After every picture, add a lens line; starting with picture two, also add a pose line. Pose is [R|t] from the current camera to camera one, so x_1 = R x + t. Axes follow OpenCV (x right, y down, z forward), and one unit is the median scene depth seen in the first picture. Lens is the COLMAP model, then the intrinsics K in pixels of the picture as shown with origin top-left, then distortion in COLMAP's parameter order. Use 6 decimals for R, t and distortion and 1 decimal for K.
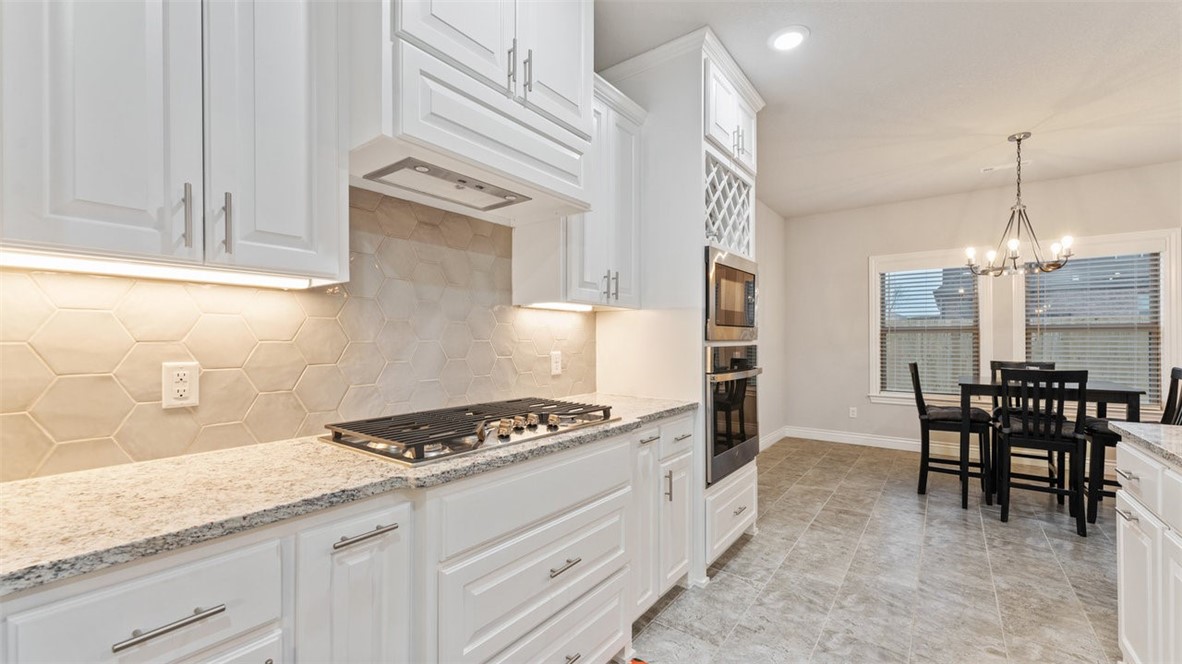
lens RADIAL K [[476.2, 0, 589.9], [0, 476.2, 336.6], [0, 0, 1]] dist [-0.002167, 0.000087]
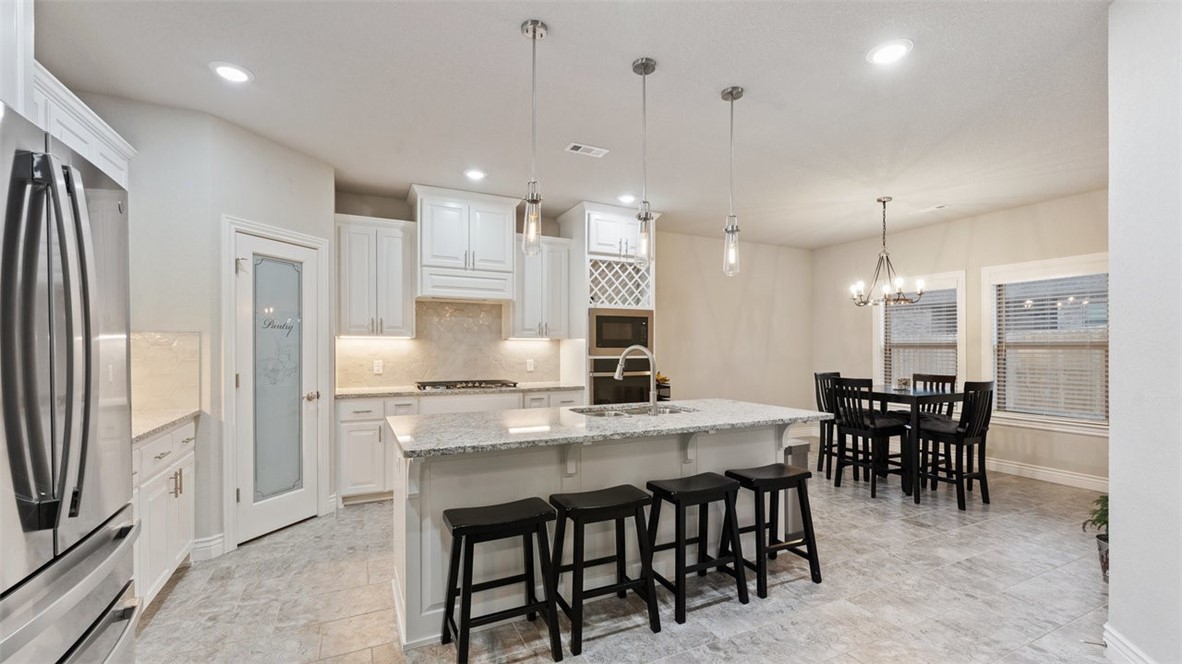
lens RADIAL K [[486.1, 0, 588.5], [0, 486.1, 350.6], [0, 0, 1]] dist [-0.001378, -0.000209]
pose [[0.891132, 0.004295, -0.453724, 1.149816], [0.000150, 0.999952, 0.009761, -0.031374], [0.453744, -0.008766, 0.891089, -0.802501]]
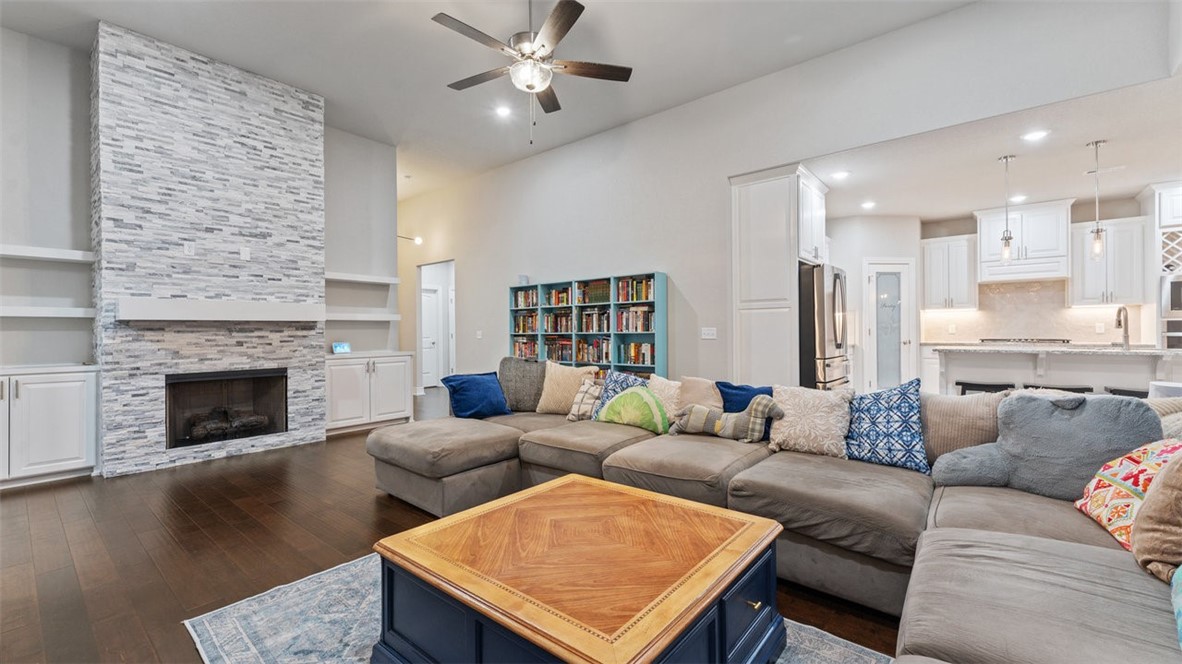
lens RADIAL K [[480.8, 0, 583.3], [0, 480.8, 332.4], [0, 0, 1]] dist [0.000194, 0.000093]
pose [[-0.042223, 0.003137, -0.999103, 2.611574], [0.013754, 0.999902, 0.002558, 0.035150], [0.999014, -0.013633, -0.042262, -1.629639]]
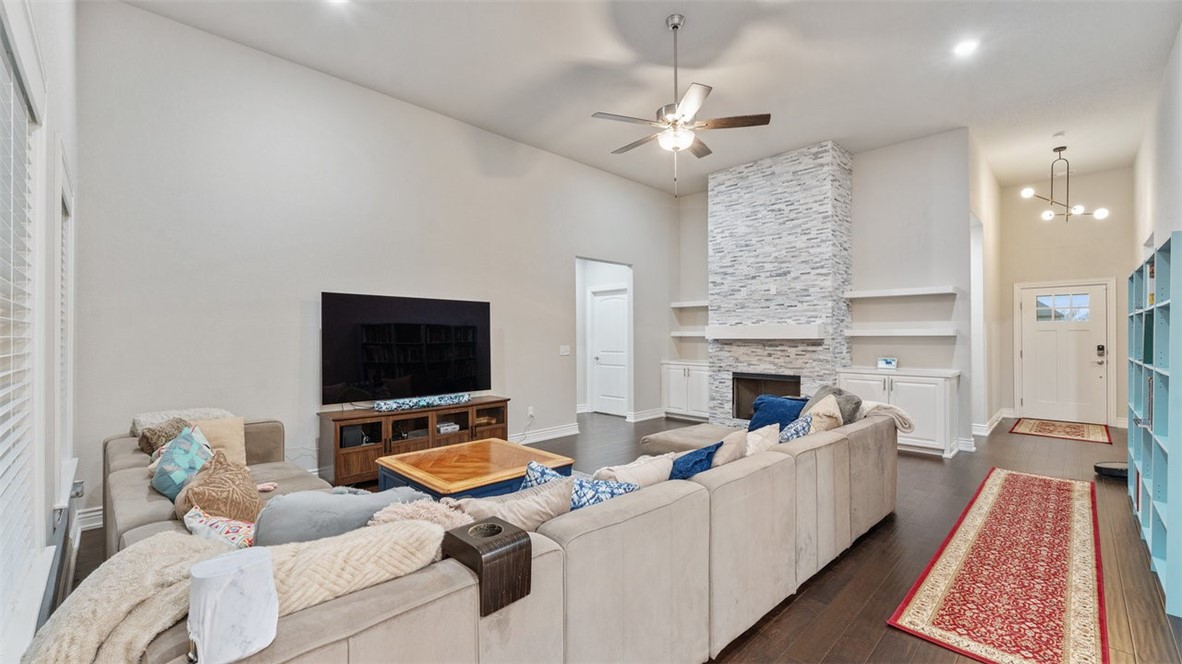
lens RADIAL K [[480.8, 0, 583.3], [0, 480.8, 332.4], [0, 0, 1]] dist [0.000194, 0.000093]
pose [[-0.988849, 0.004137, 0.148863, 1.413583], [0.002510, 0.999935, -0.011115, -0.030451], [-0.148899, -0.010618, -0.988795, -0.321637]]
